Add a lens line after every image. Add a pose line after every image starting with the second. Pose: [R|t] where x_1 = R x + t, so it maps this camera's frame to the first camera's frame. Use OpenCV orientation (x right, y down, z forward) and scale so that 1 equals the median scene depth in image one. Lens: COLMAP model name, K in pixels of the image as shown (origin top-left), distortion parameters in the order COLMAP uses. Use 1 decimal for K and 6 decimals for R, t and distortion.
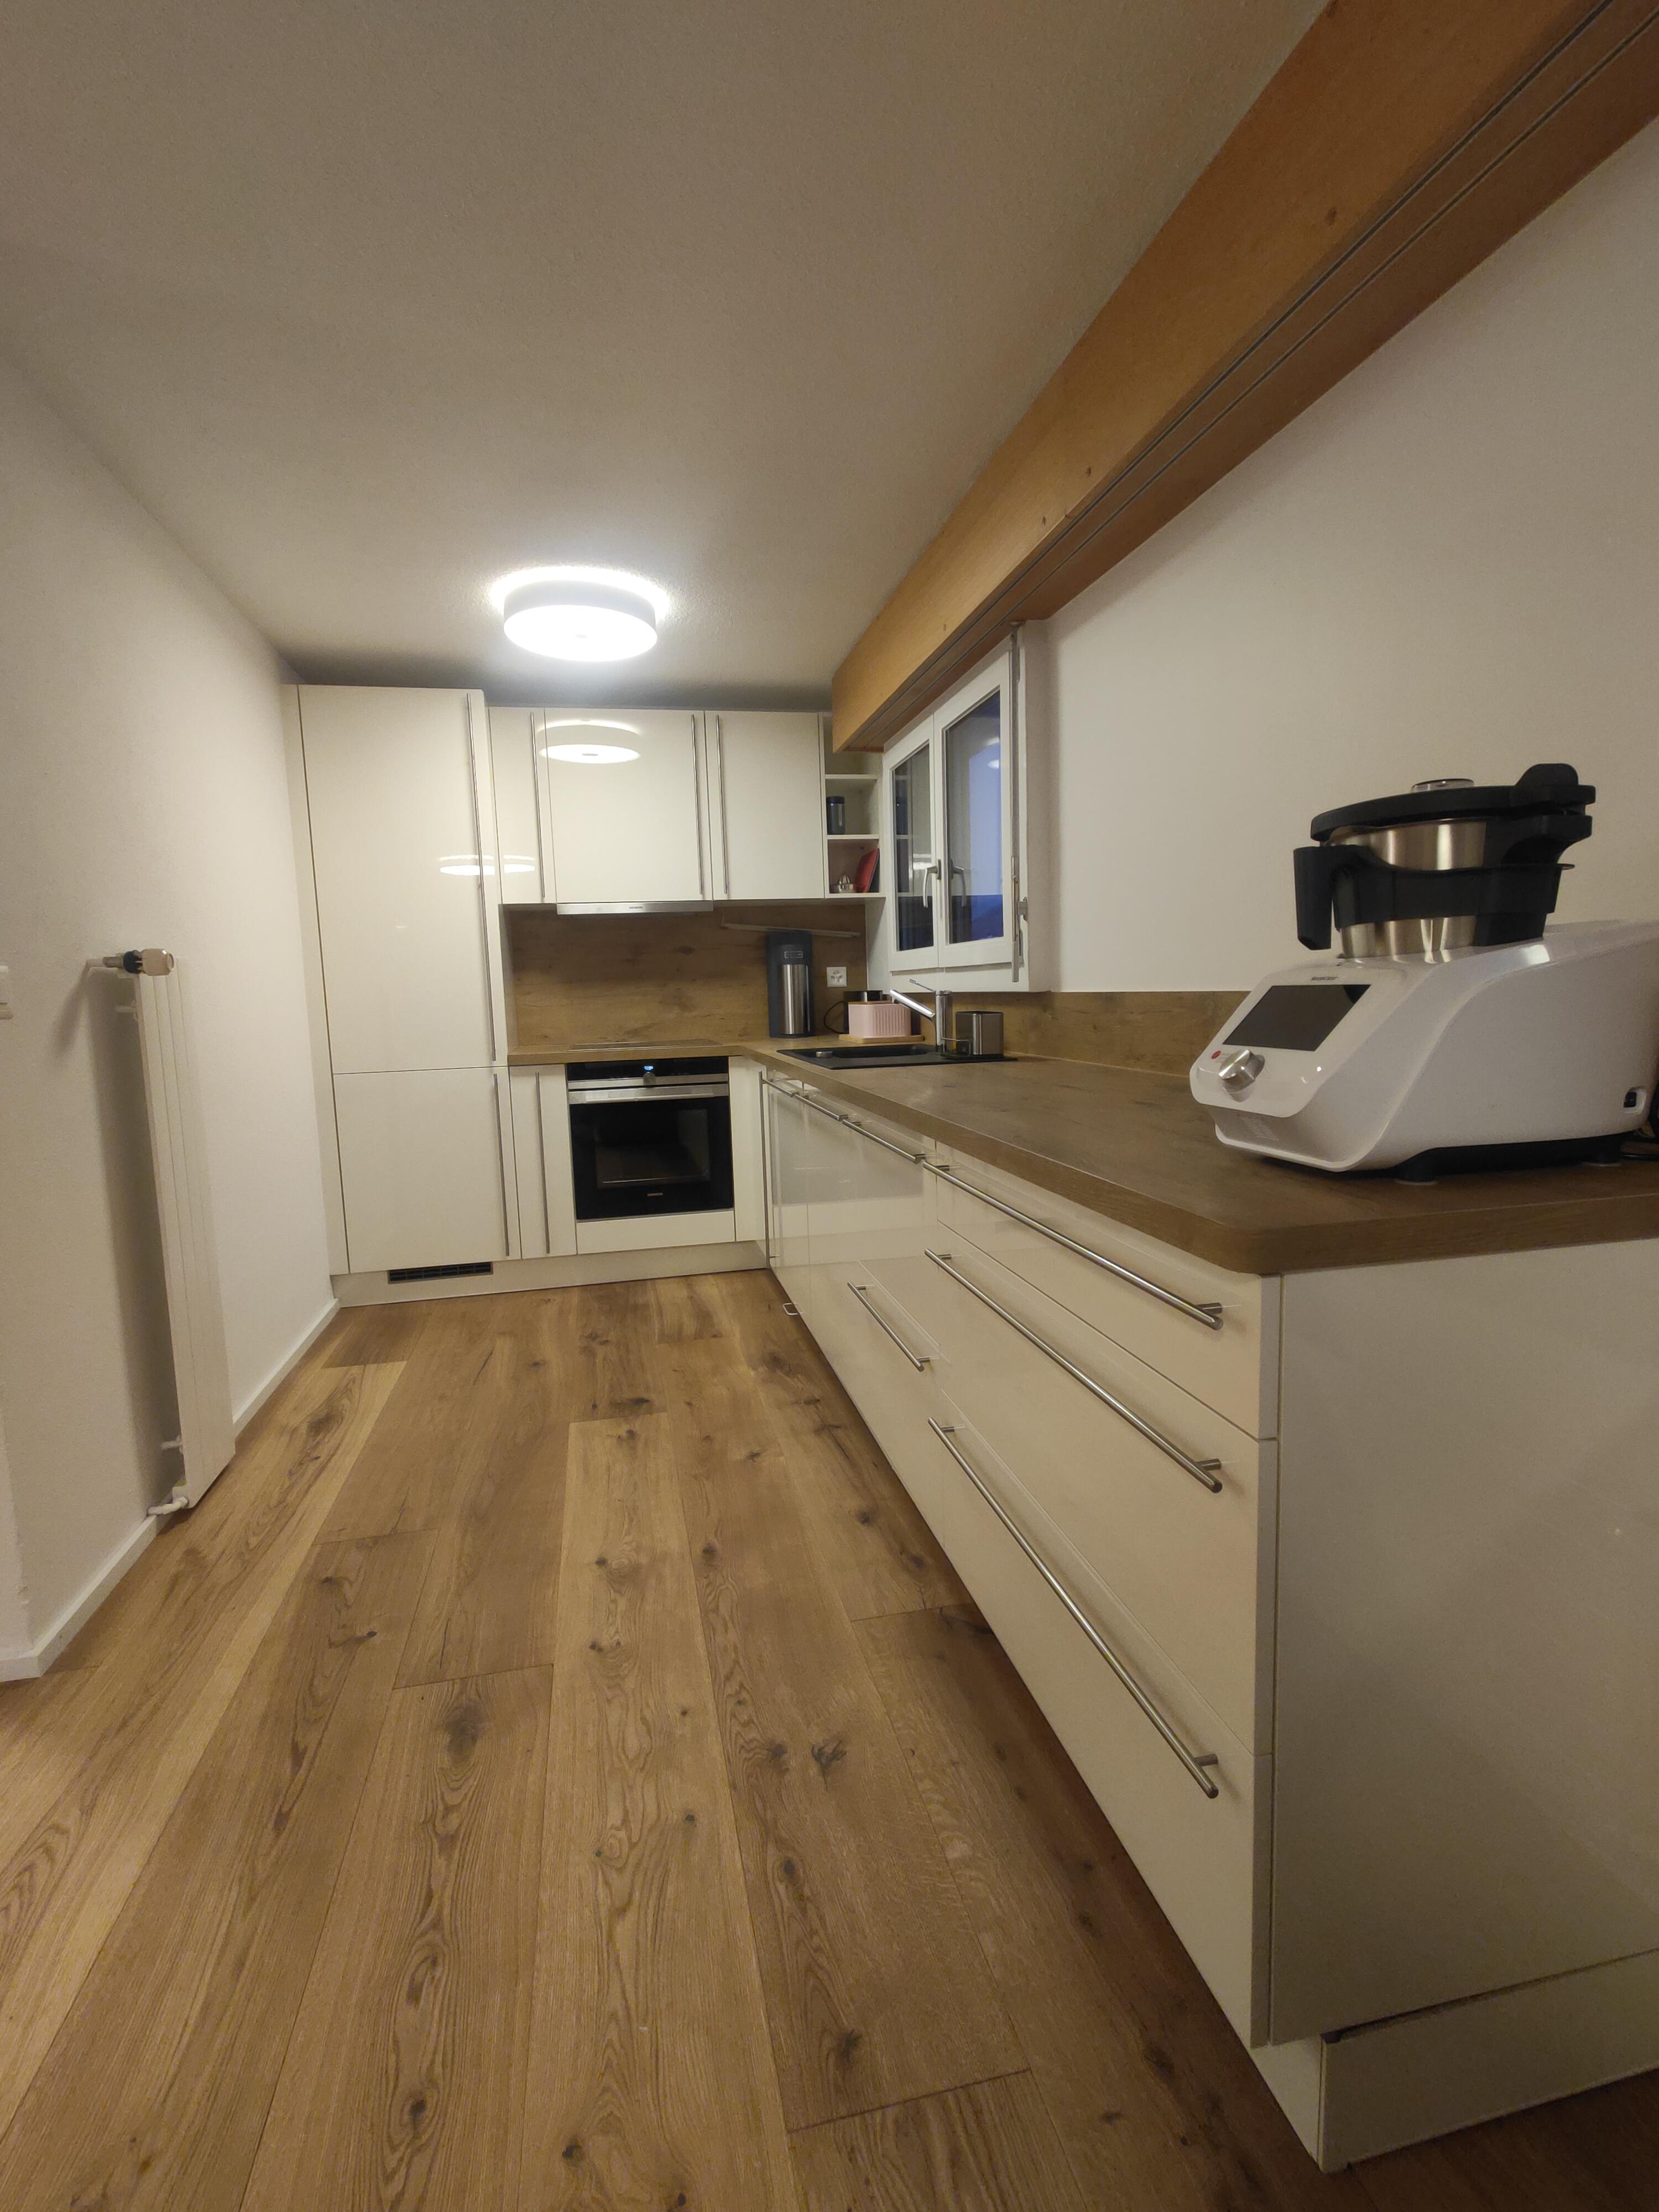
lens RADIAL K [[1057.5, 0, 832.3], [0, 1057.5, 1116.1], [0, 0, 1]] dist [0.001066, -0.000297]
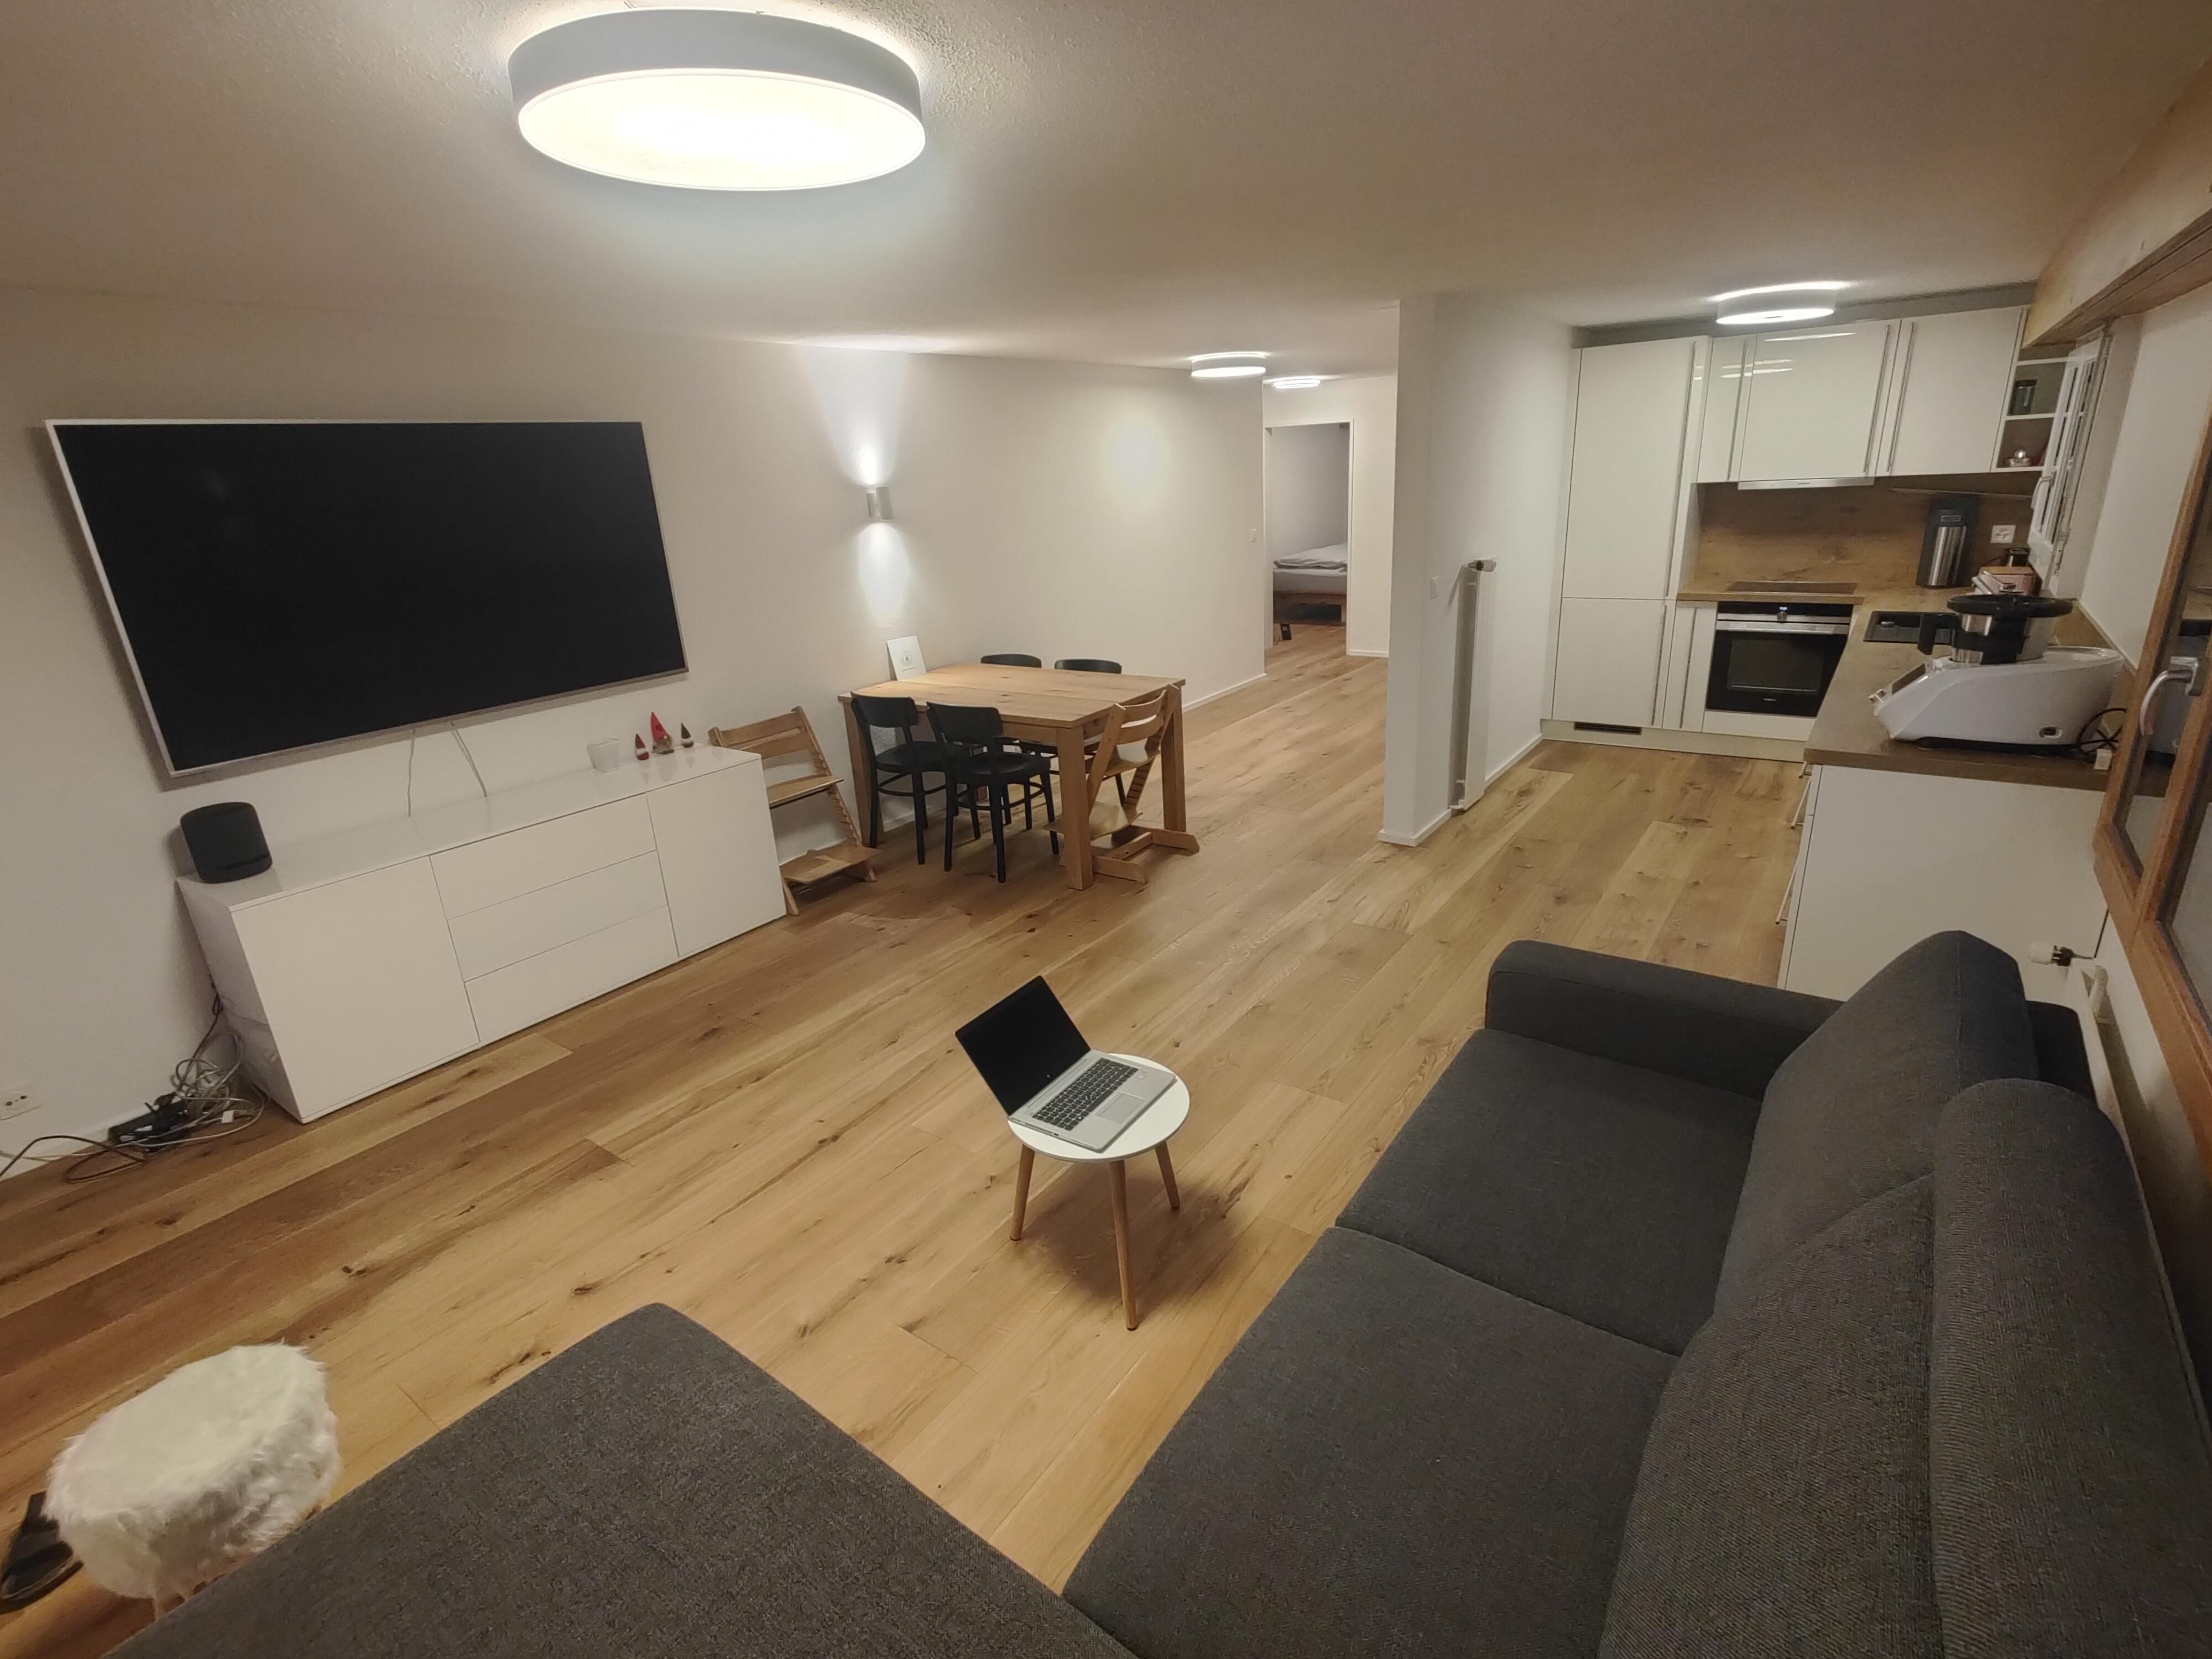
lens RADIAL K [[1057.5, 0, 1115.3], [0, 1057.5, 825.9], [0, 0, 1]] dist [0.001066, -0.000297]
pose [[0.668514, 0.234490, -0.705764, 0.375647], [-0.057643, 0.962474, 0.265182, -0.115800], [0.741462, -0.136596, 0.656944, -0.787966]]
